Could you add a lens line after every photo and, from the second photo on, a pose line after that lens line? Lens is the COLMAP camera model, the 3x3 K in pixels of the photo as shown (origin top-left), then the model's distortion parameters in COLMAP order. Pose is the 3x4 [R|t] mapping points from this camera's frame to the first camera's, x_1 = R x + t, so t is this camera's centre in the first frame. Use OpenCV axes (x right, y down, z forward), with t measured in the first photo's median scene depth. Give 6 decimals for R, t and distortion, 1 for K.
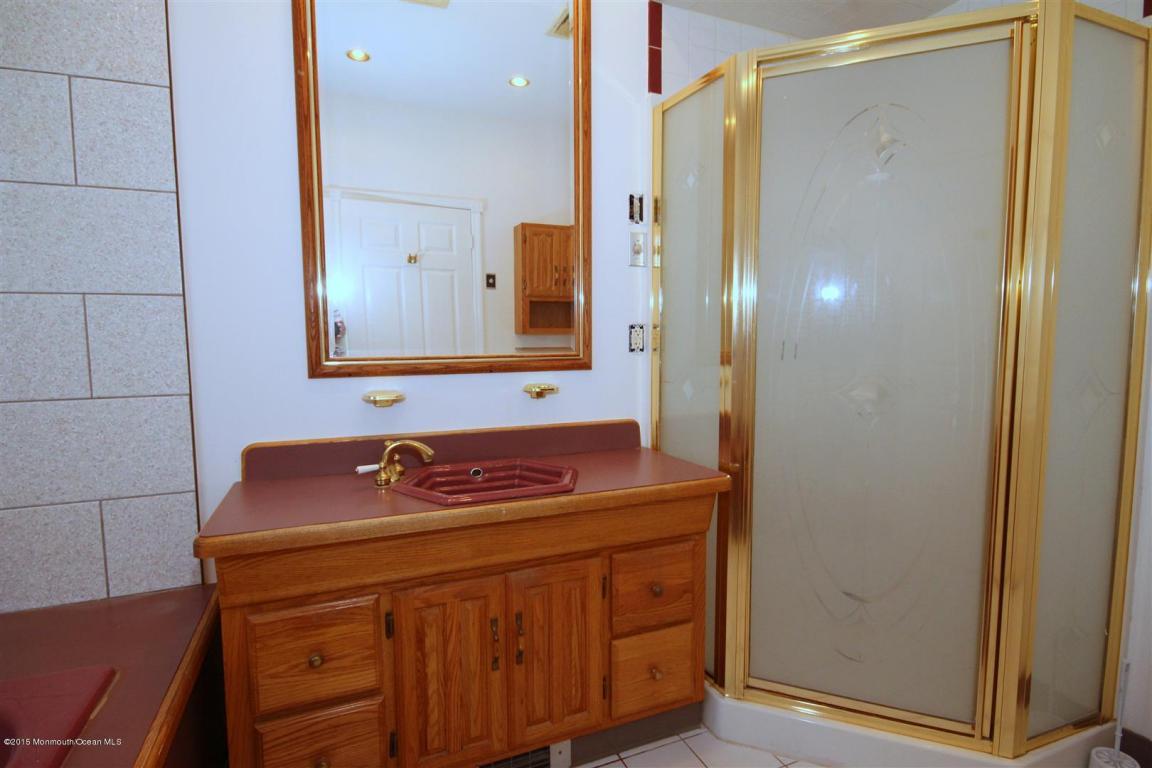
lens RADIAL K [[539.6, 0, 580.7], [0, 539.6, 385.9], [0, 0, 1]] dist [0.001511, -0.009345]
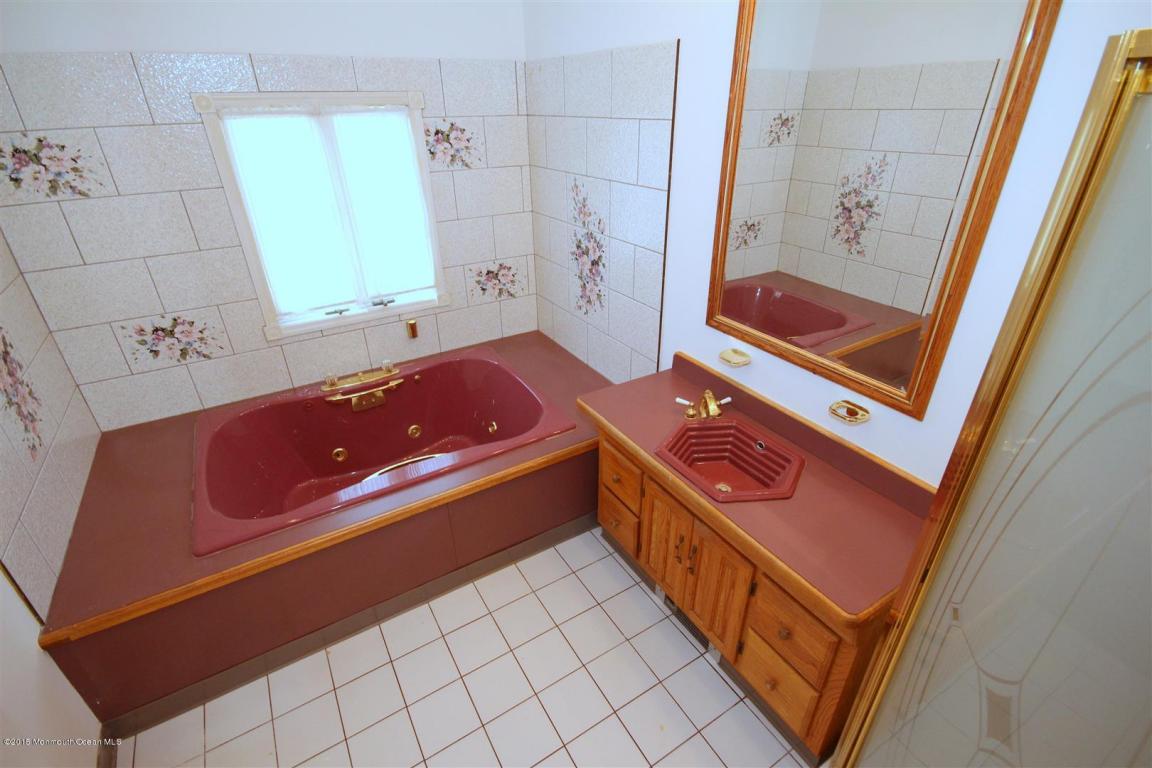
lens RADIAL K [[539.6, 0, 580.7], [0, 539.6, 385.9], [0, 0, 1]] dist [0.001511, -0.009345]
pose [[0.145802, 0.474024, -0.868356, 0.830158], [-0.073906, 0.880502, 0.468245, -0.556278], [0.986549, -0.004094, 0.163413, 0.465023]]
